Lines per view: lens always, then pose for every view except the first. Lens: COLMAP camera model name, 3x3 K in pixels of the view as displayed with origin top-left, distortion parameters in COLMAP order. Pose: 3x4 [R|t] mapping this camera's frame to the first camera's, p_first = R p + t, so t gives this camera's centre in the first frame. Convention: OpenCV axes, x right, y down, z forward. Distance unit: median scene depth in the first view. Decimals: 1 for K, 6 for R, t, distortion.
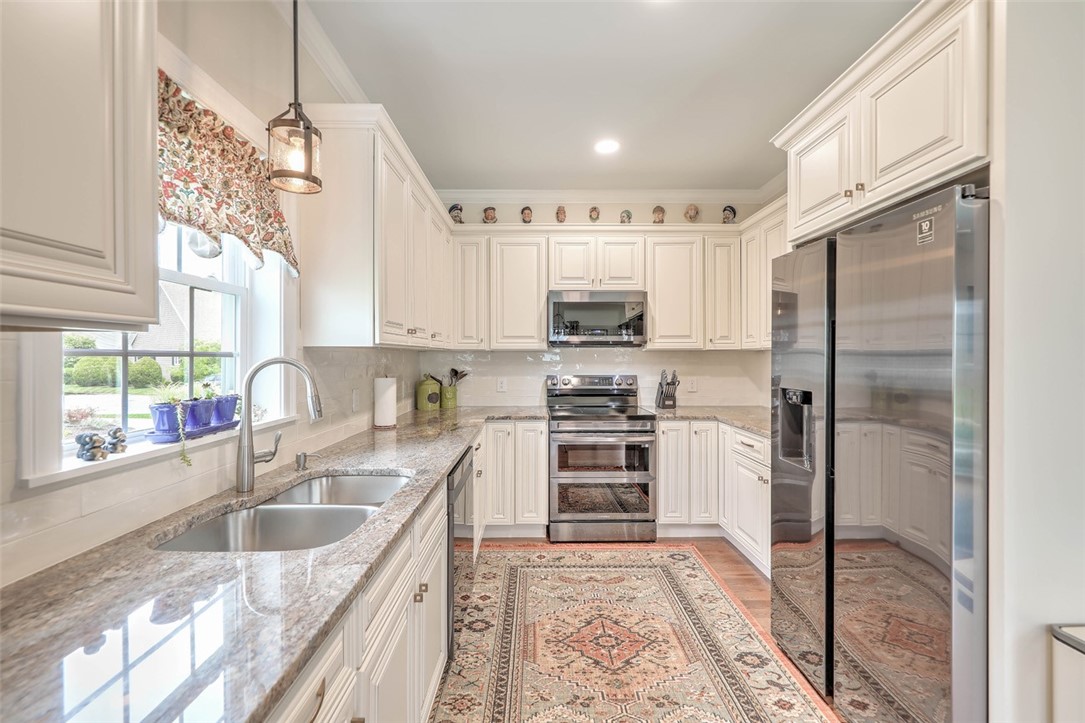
lens RADIAL K [[459.9, 0, 539.9], [0, 459.9, 354.3], [0, 0, 1]] dist [0.001282, 0.000077]
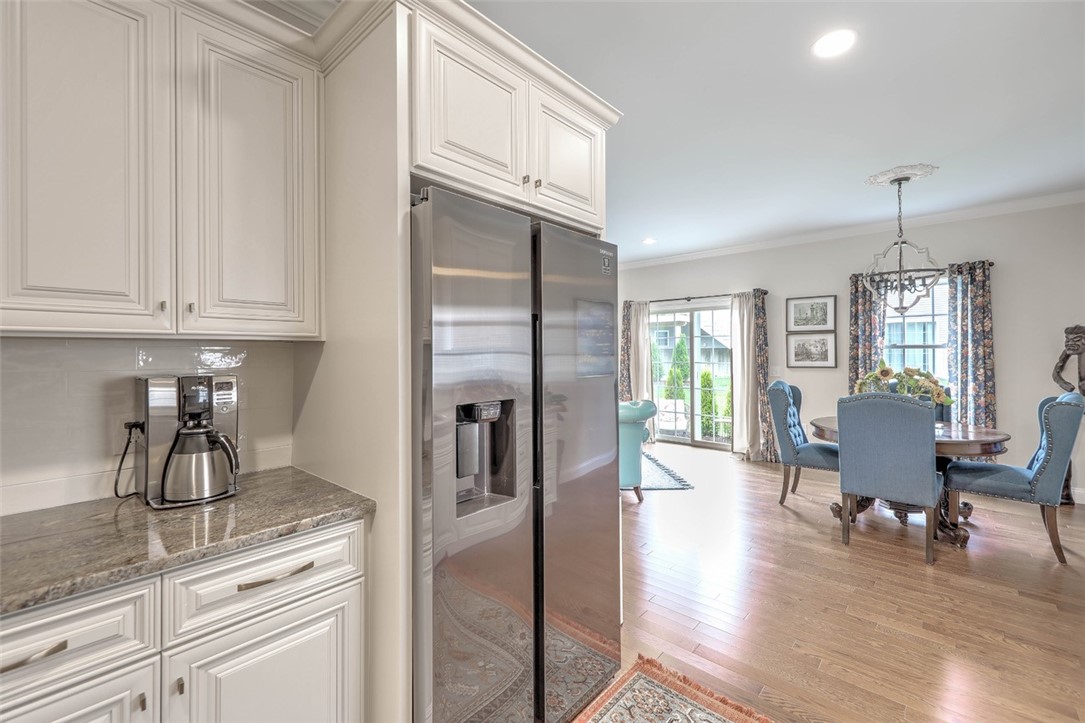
lens RADIAL K [[459.9, 0, 539.9], [0, 459.9, 354.3], [0, 0, 1]] dist [0.001282, 0.000077]
pose [[-0.734651, 0.002705, 0.678440, 0.018965], [0.003524, 0.999994, -0.000171, 0.005440], [-0.678436, 0.002266, -0.734656, 1.684964]]
